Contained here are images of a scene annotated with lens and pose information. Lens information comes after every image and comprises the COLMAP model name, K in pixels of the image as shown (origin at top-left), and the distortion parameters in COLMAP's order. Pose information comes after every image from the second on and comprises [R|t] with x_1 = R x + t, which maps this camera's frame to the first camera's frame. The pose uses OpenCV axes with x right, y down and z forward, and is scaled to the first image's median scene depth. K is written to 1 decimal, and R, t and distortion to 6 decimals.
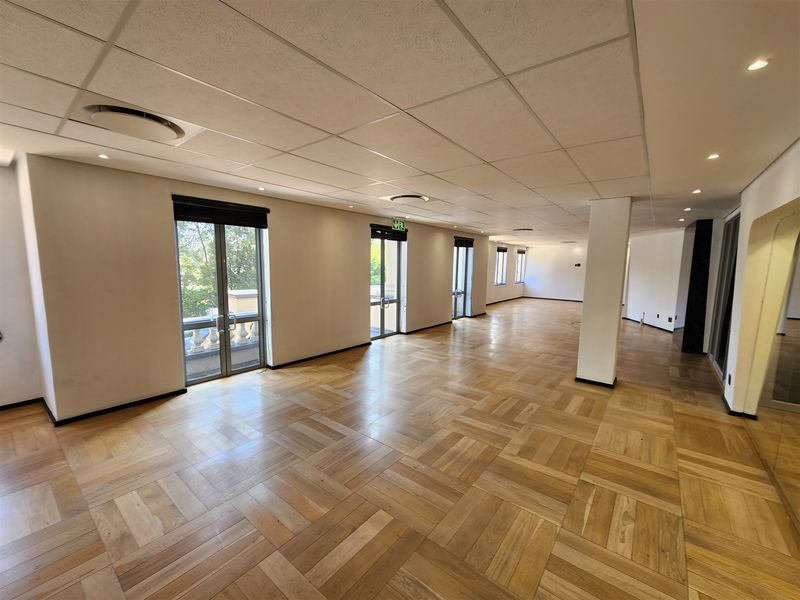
lens RADIAL K [[327.4, 0, 400.1], [0, 327.4, 302.7], [0, 0, 1]] dist [0.000118, -0.000091]
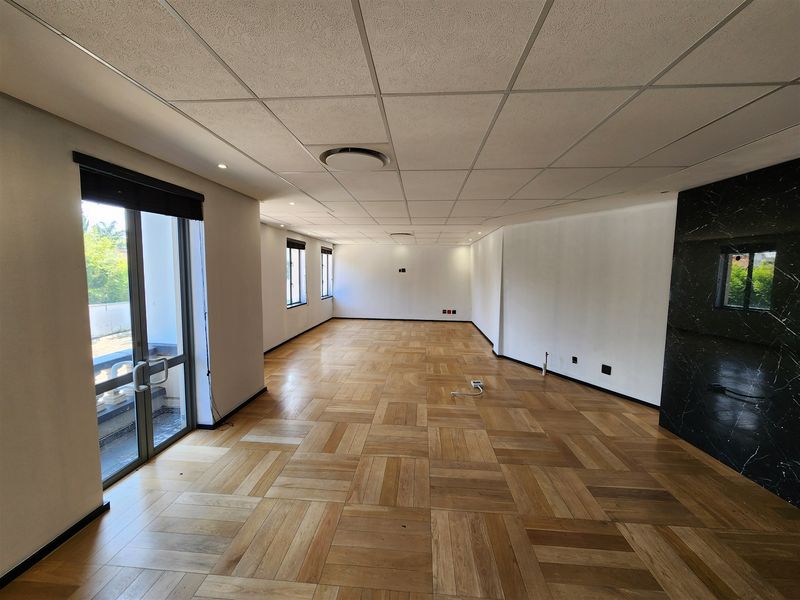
lens RADIAL K [[327.4, 0, 399.1], [0, 327.4, 299.3], [0, 0, 1]] dist [0.000118, -0.000091]
pose [[0.830863, -0.055233, 0.553729, 0.131932], [0.068252, 0.997664, -0.002896, -0.049980], [-0.552276, 0.040199, 0.832692, 0.407555]]
